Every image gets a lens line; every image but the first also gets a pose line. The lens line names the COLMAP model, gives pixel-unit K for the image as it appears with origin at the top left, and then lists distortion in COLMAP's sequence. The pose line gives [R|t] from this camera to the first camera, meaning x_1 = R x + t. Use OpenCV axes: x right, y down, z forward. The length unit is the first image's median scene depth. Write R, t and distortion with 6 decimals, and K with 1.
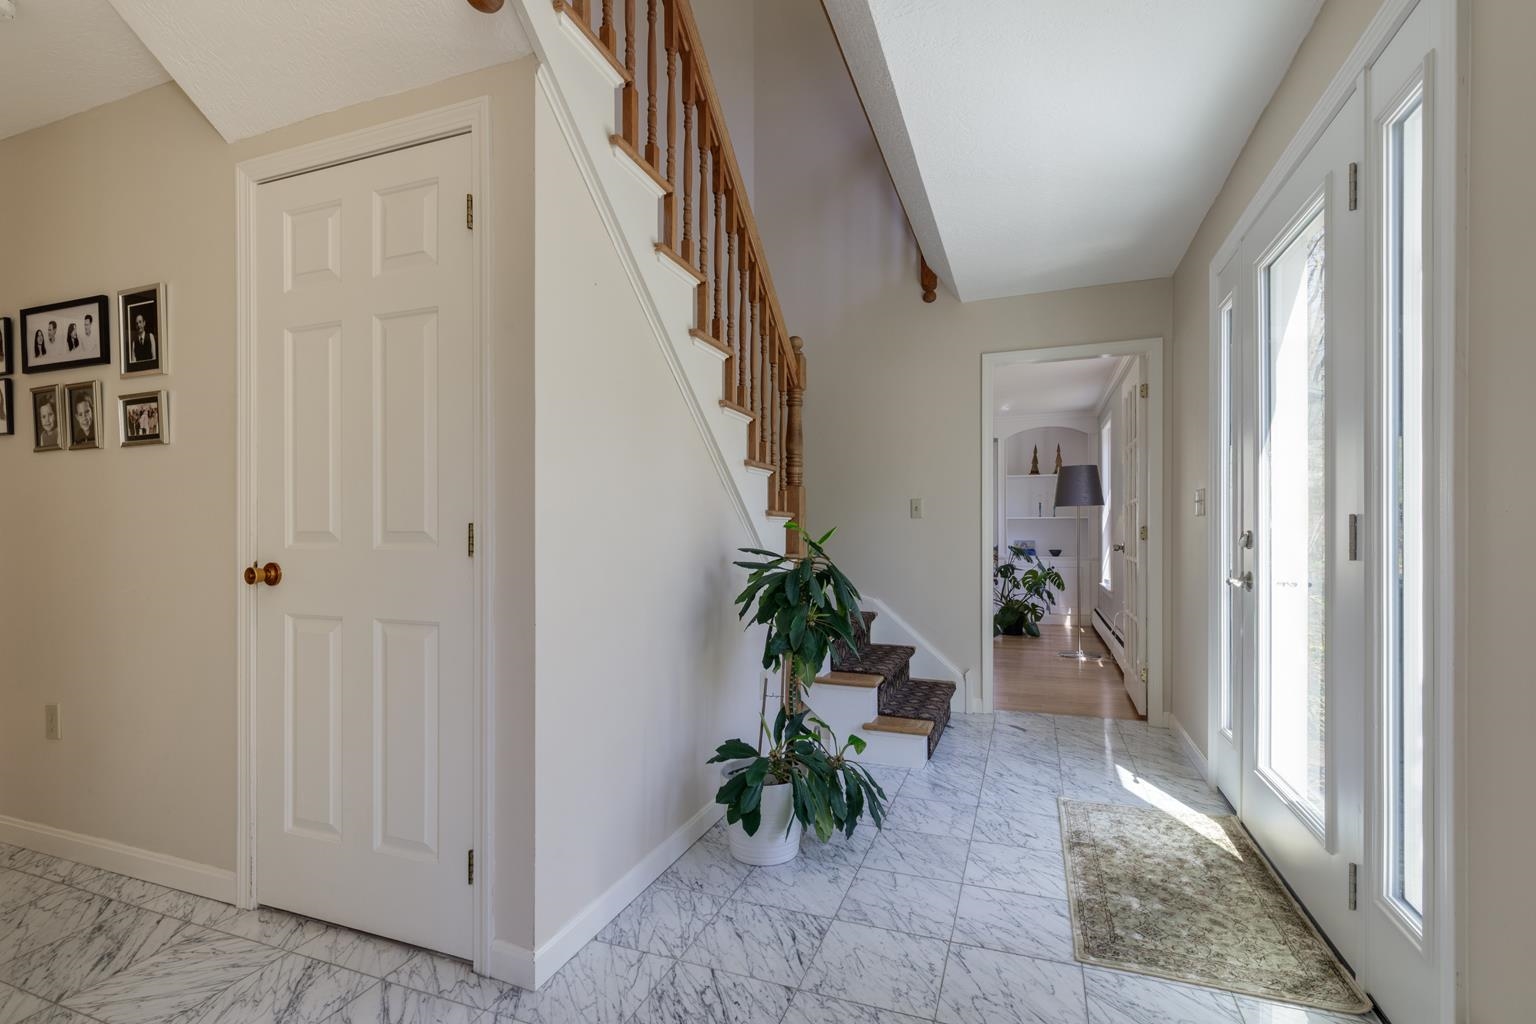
lens RADIAL K [[700.1, 0, 770.2], [0, 700.1, 526.5], [0, 0, 1]] dist [0.006575, -0.000828]
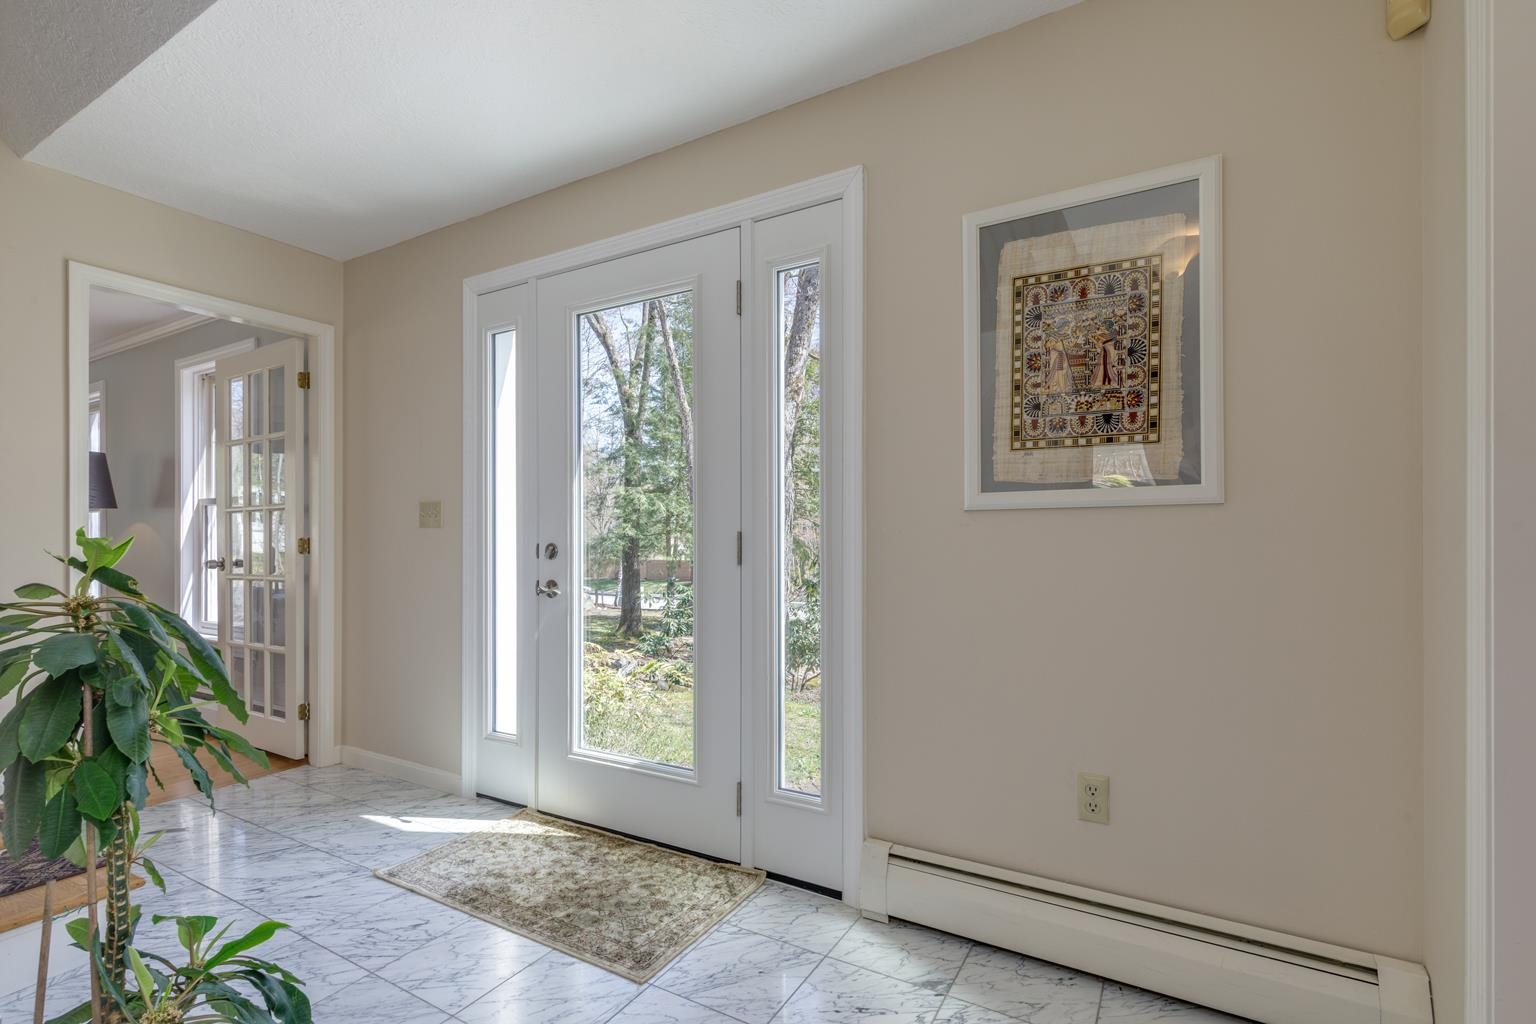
lens RADIAL K [[700.1, 0, 777.3], [0, 700.1, 544.2], [0, 0, 1]] dist [0.006575, -0.000828]
pose [[0.170284, -0.001466, 0.985394, -0.345510], [-0.005507, 0.999982, 0.002439, 0.002770], [-0.985380, -0.005842, 0.170273, 0.458712]]
